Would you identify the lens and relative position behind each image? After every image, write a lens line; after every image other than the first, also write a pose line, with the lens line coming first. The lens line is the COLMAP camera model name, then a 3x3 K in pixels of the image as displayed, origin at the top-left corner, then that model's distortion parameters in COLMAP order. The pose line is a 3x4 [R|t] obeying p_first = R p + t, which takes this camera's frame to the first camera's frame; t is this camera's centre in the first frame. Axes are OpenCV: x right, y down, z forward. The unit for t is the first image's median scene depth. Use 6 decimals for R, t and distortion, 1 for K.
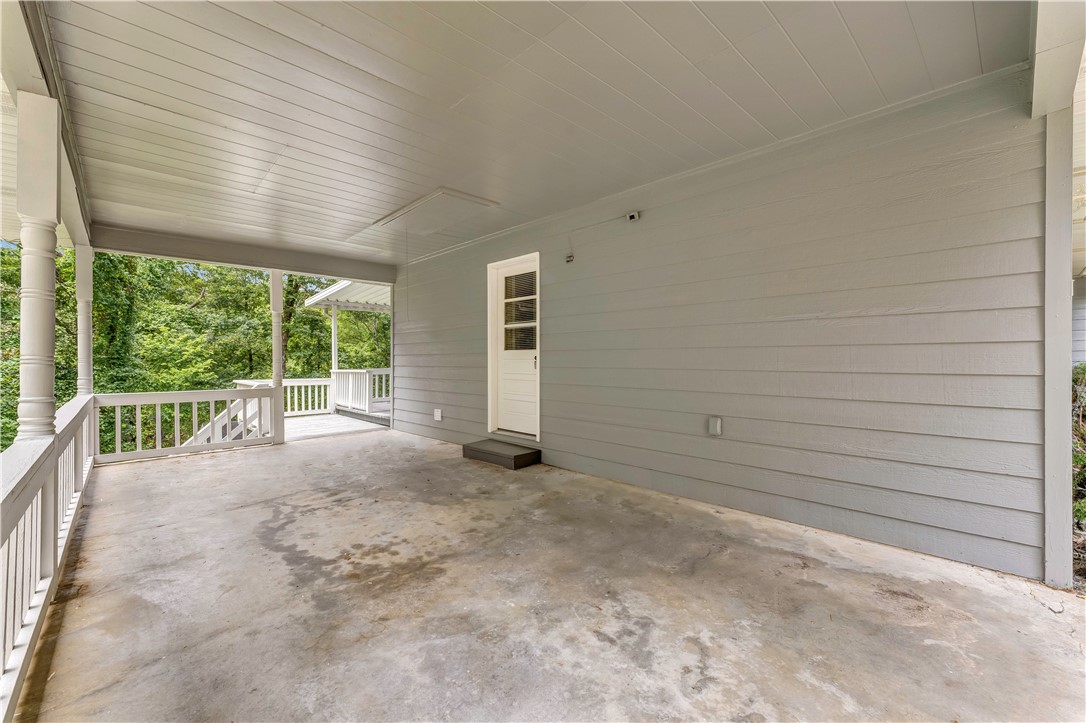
lens RADIAL K [[446.9, 0, 544.3], [0, 446.9, 361.2], [0, 0, 1]] dist [0.001307, 0.000138]
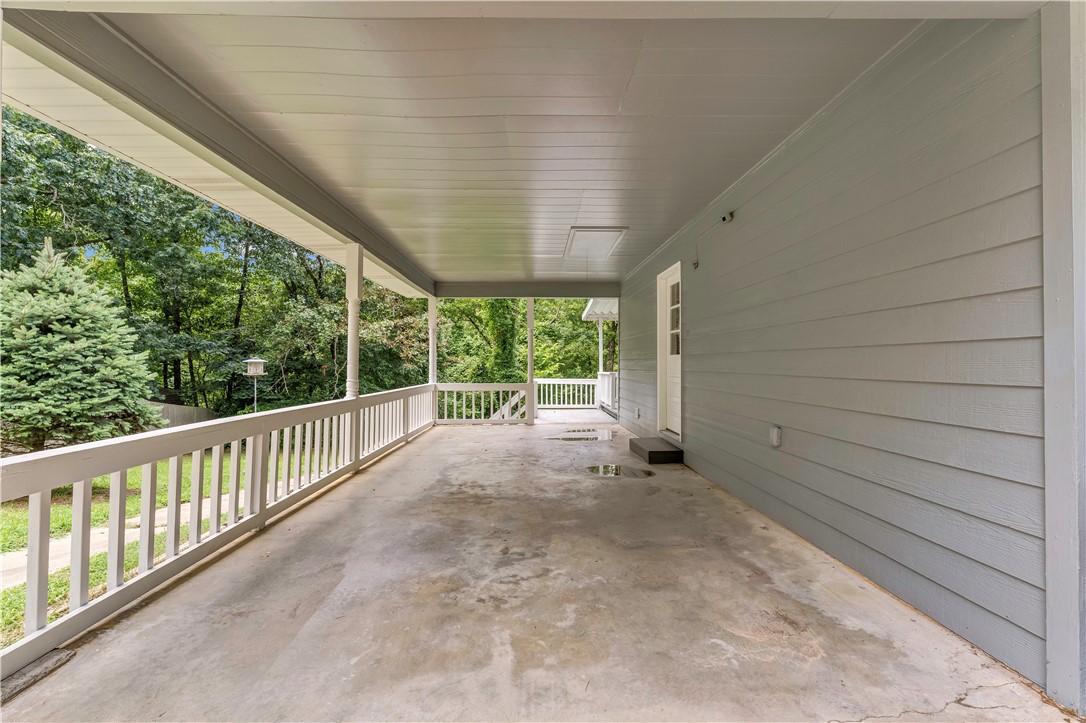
lens RADIAL K [[467.5, 0, 543.0], [0, 467.5, 361.5], [0, 0, 1]] dist [-0.004016, -0.000450]
pose [[0.730373, -0.000681, -0.683048, 0.875197], [-0.005213, 0.999965, -0.006572, 0.000788], [0.683029, 0.008361, 0.730343, -0.032147]]
